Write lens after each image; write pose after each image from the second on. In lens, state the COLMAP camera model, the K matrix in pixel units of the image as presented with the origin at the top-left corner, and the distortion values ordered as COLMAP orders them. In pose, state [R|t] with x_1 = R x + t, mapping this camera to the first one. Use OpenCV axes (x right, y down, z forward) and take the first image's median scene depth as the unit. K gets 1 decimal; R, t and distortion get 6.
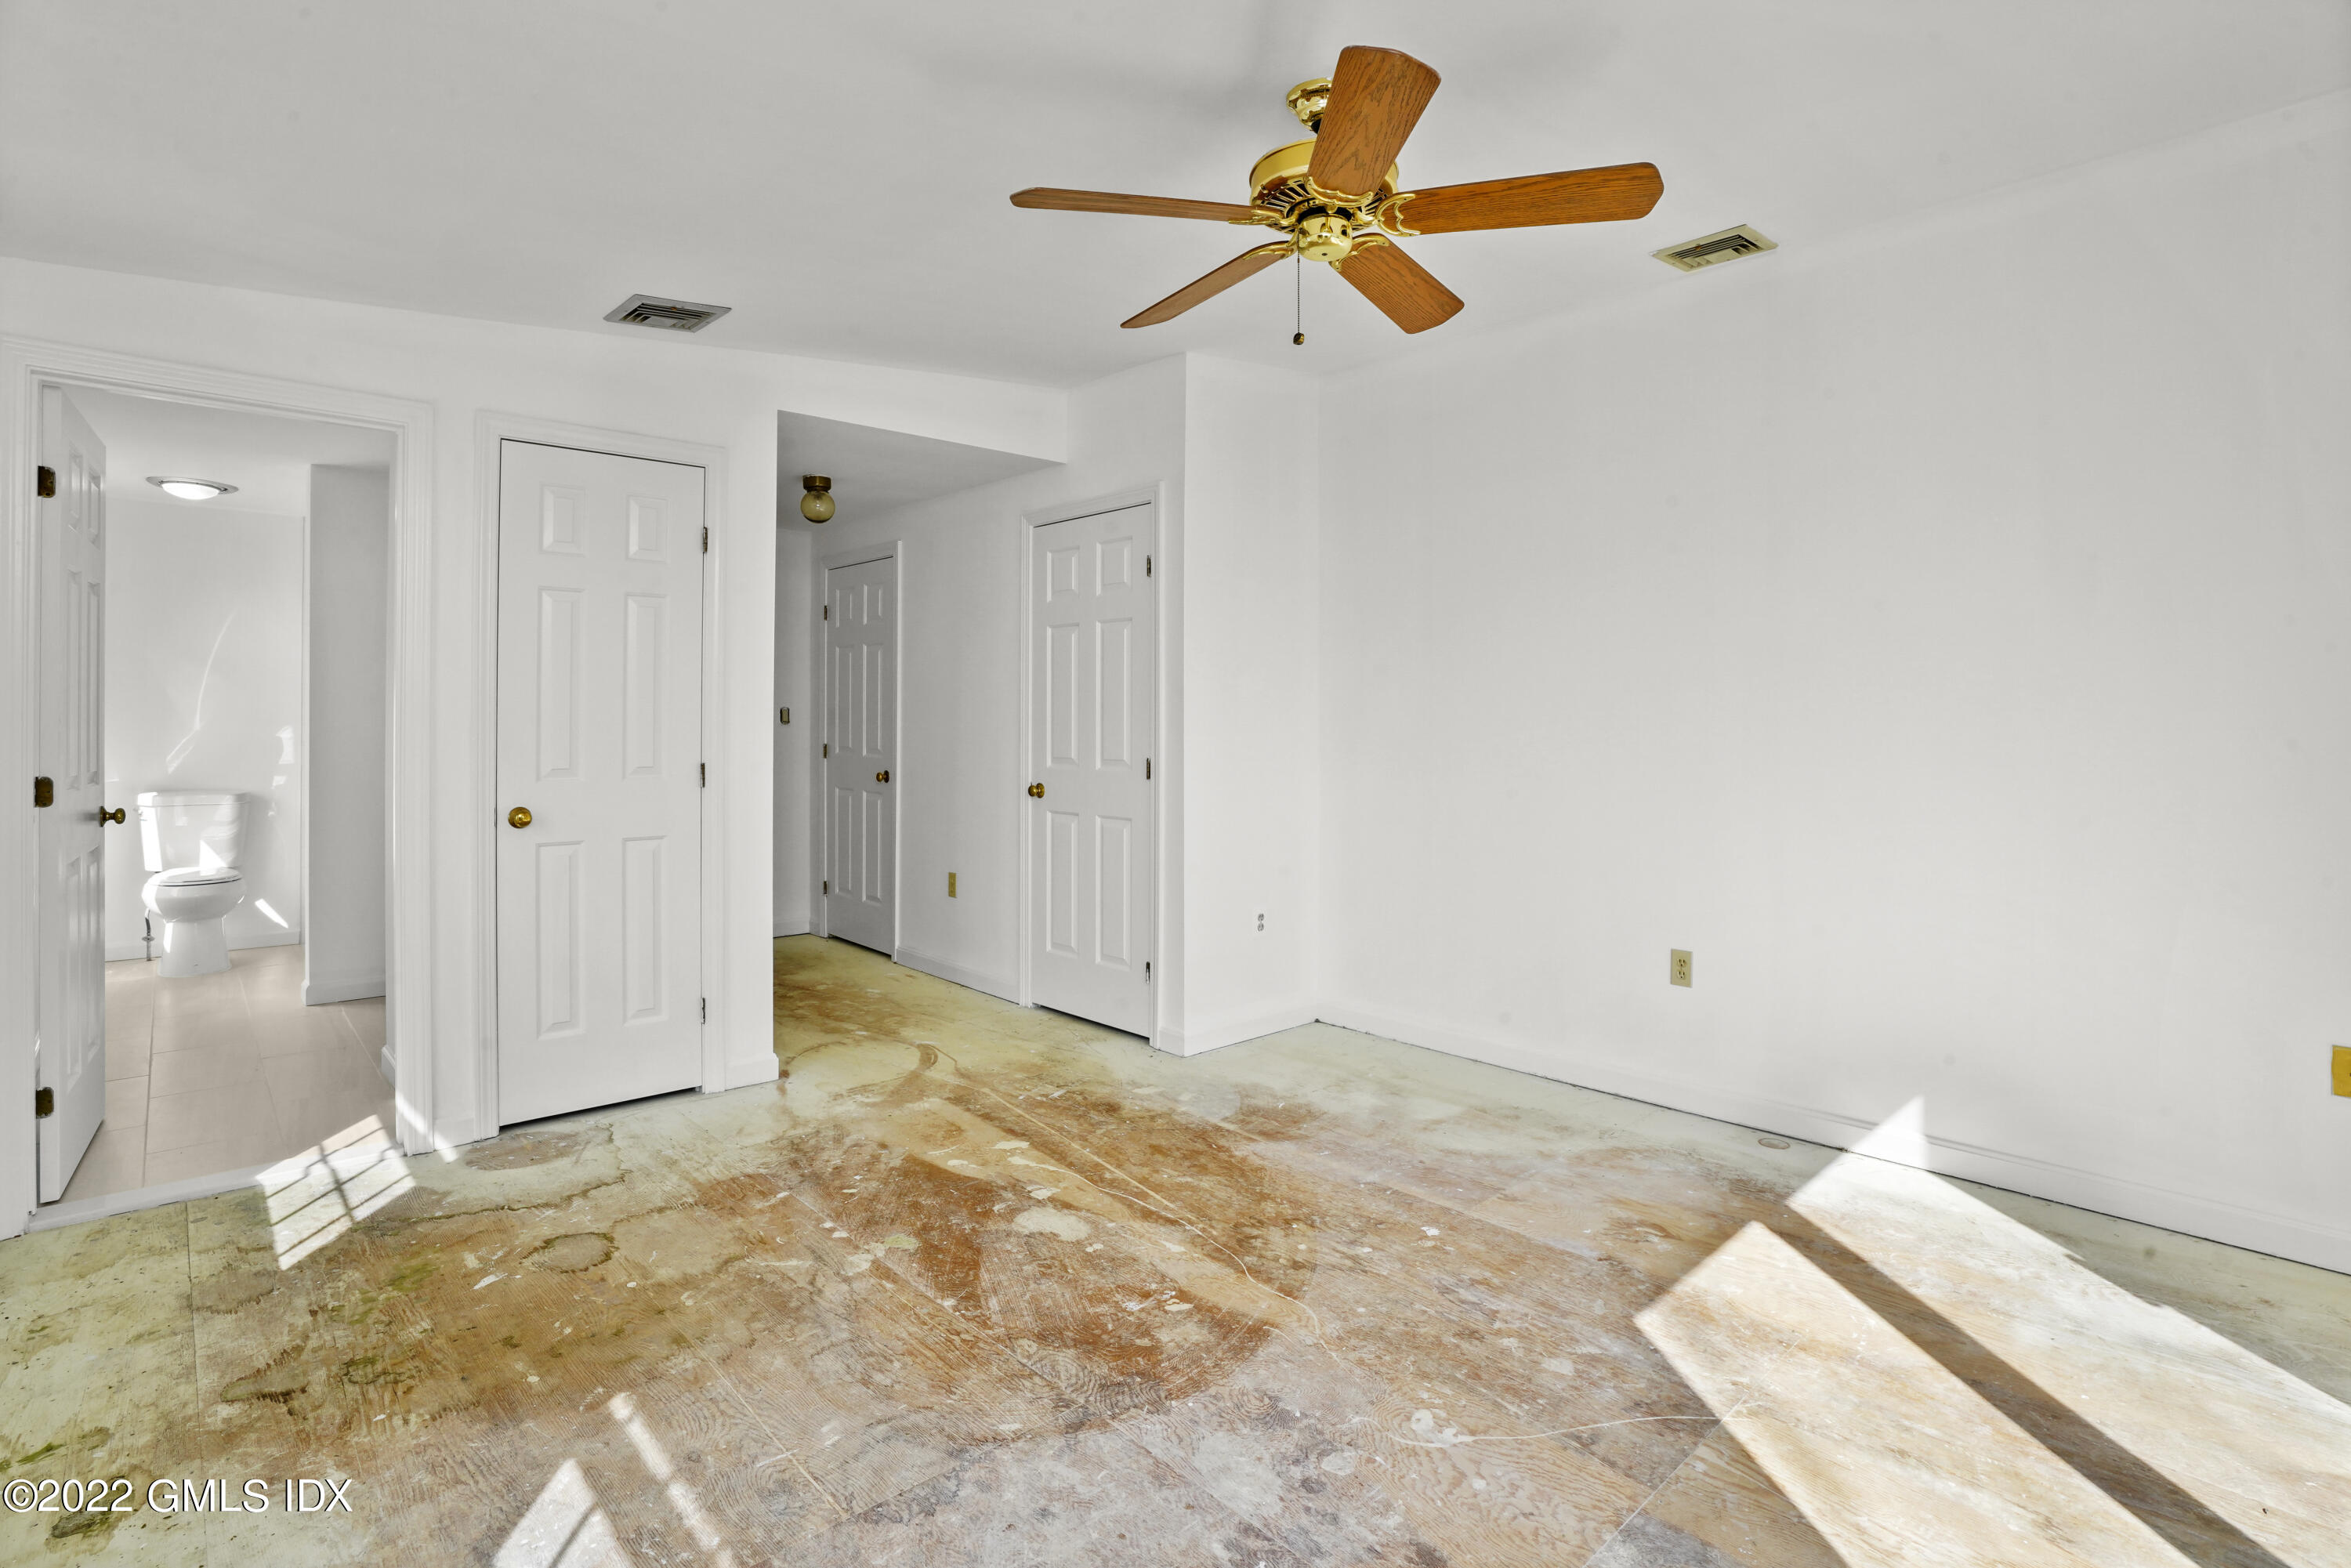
lens RADIAL K [[1142.7, 0, 1223.9], [0, 1142.7, 720.7], [0, 0, 1]] dist [-0.054814, 0.014905]
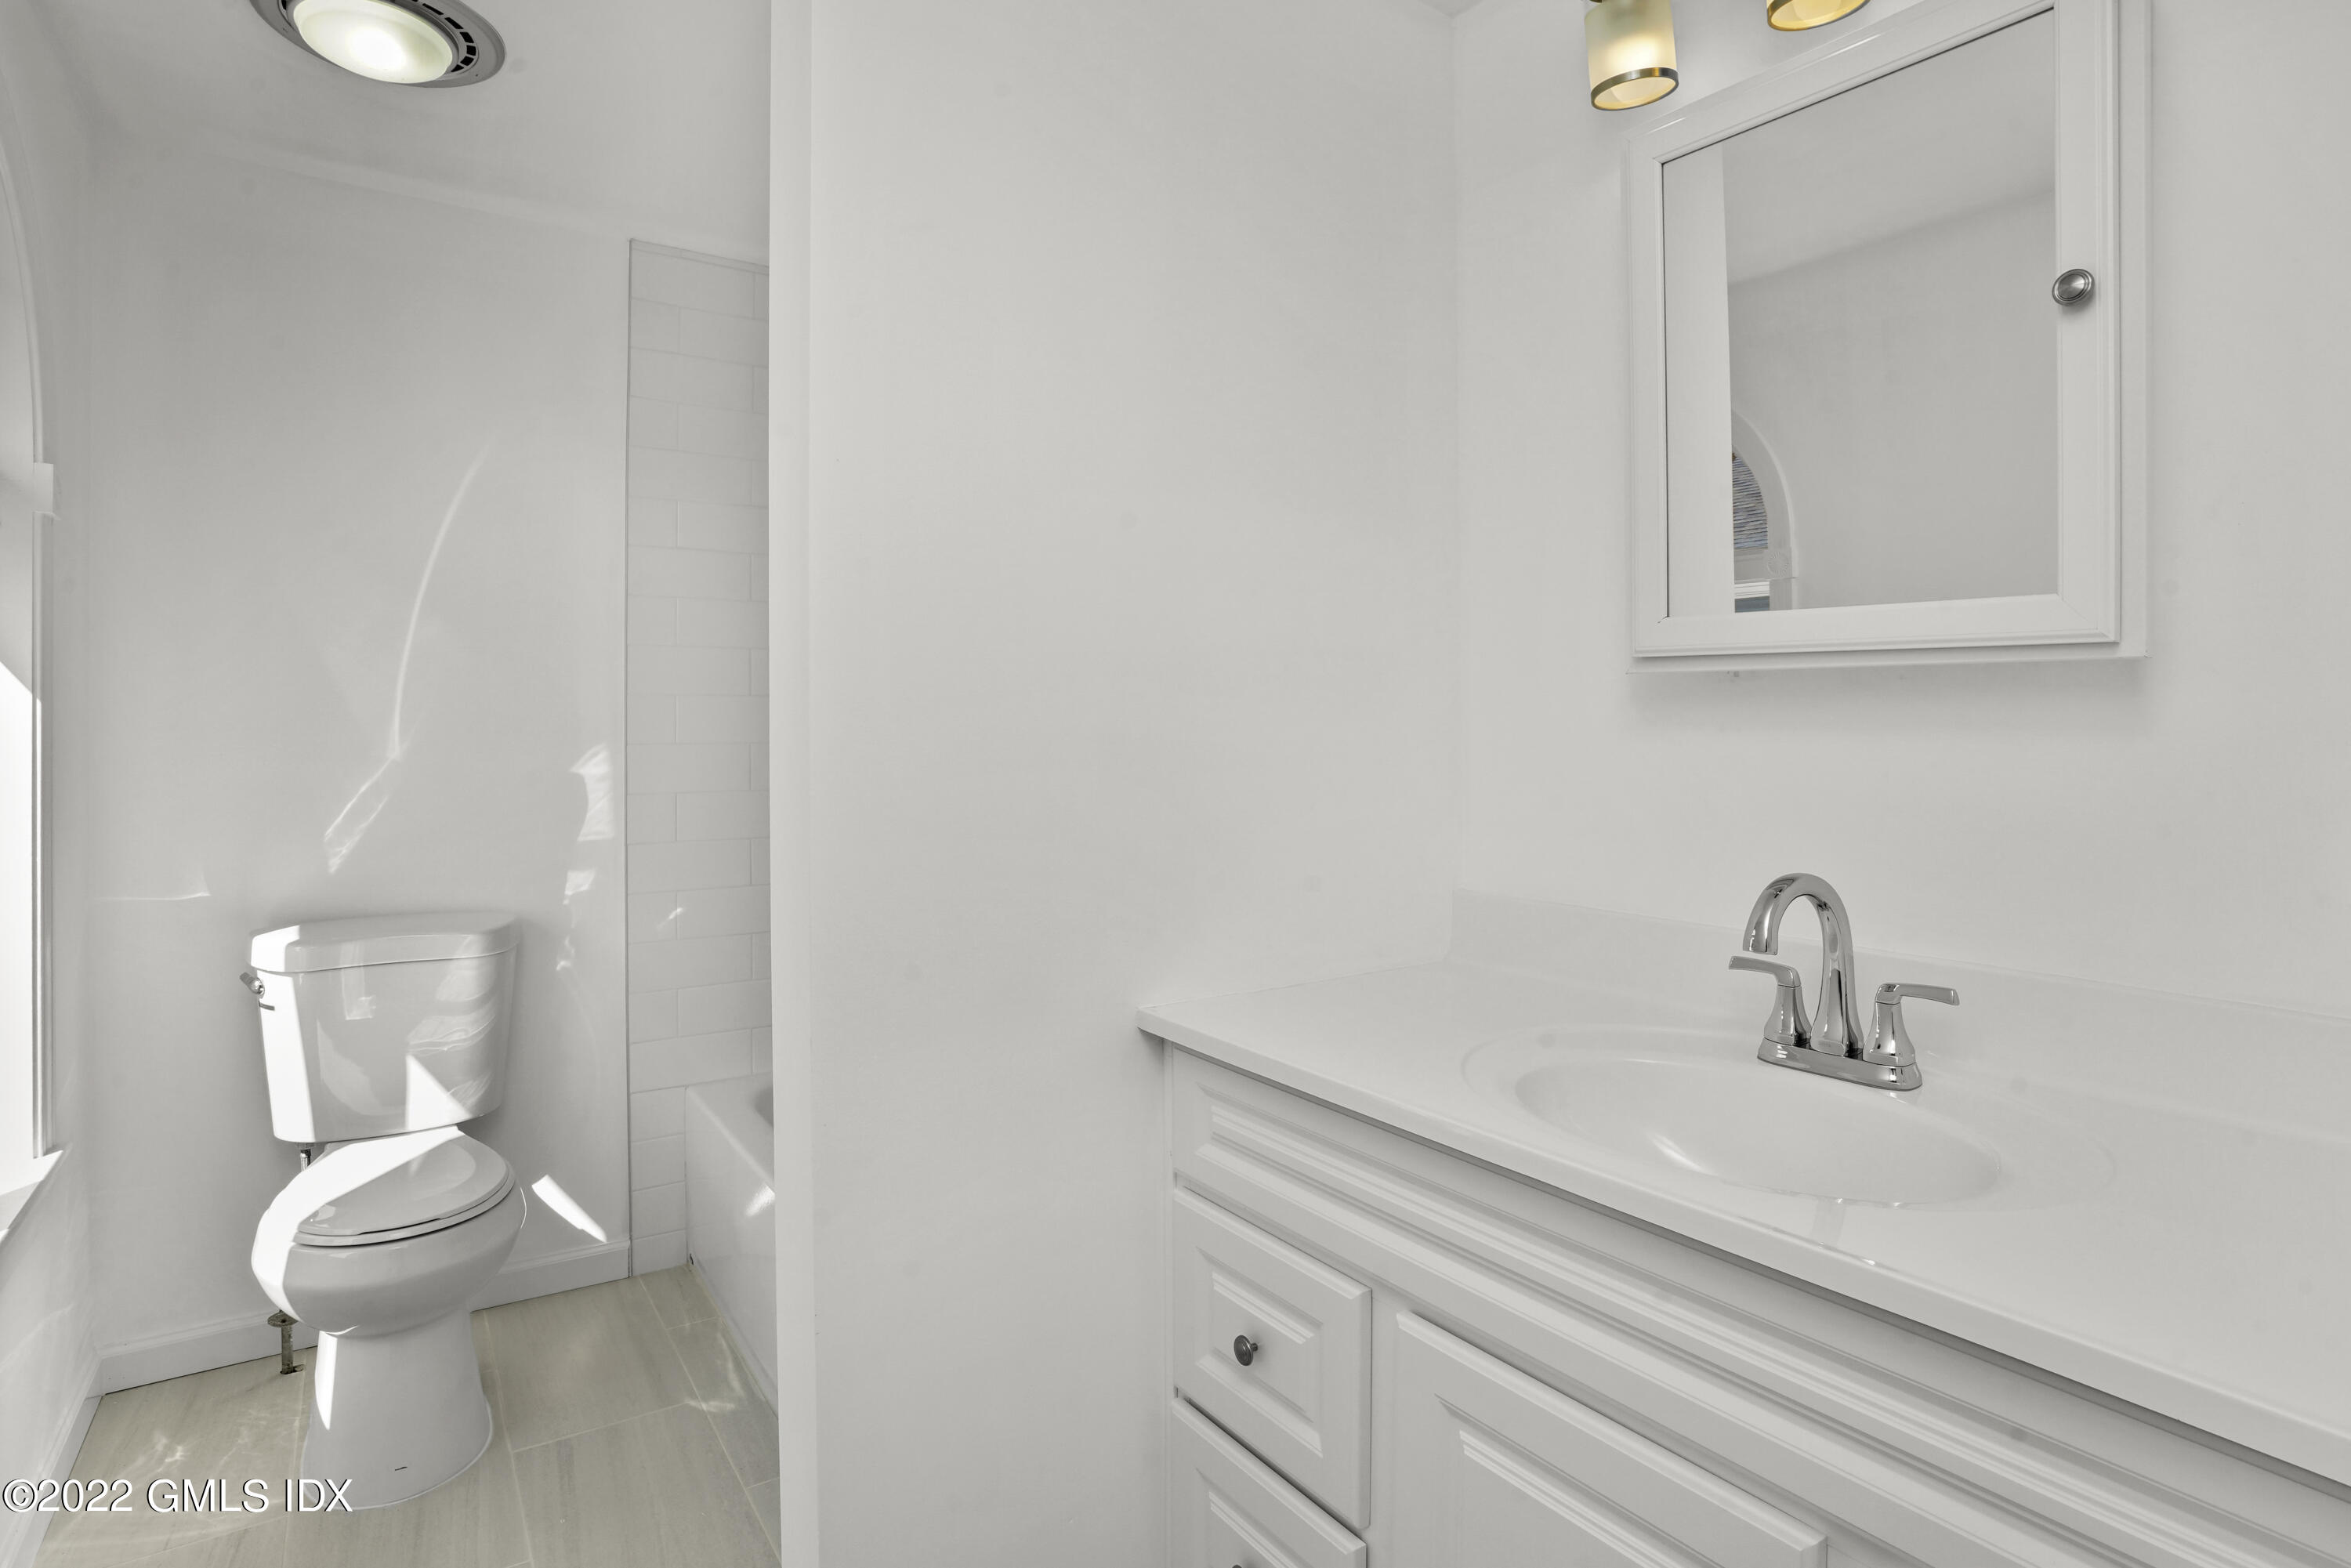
lens RADIAL K [[1142.7, 0, 1165.4], [0, 1142.7, 761.3], [0, 0, 1]] dist [-0.054814, 0.014905]
pose [[0.989283, -0.000801, -0.146006, -0.609115], [0.003226, 0.999861, 0.016378, 0.003880], [0.145973, -0.016673, 0.989148, 0.653477]]
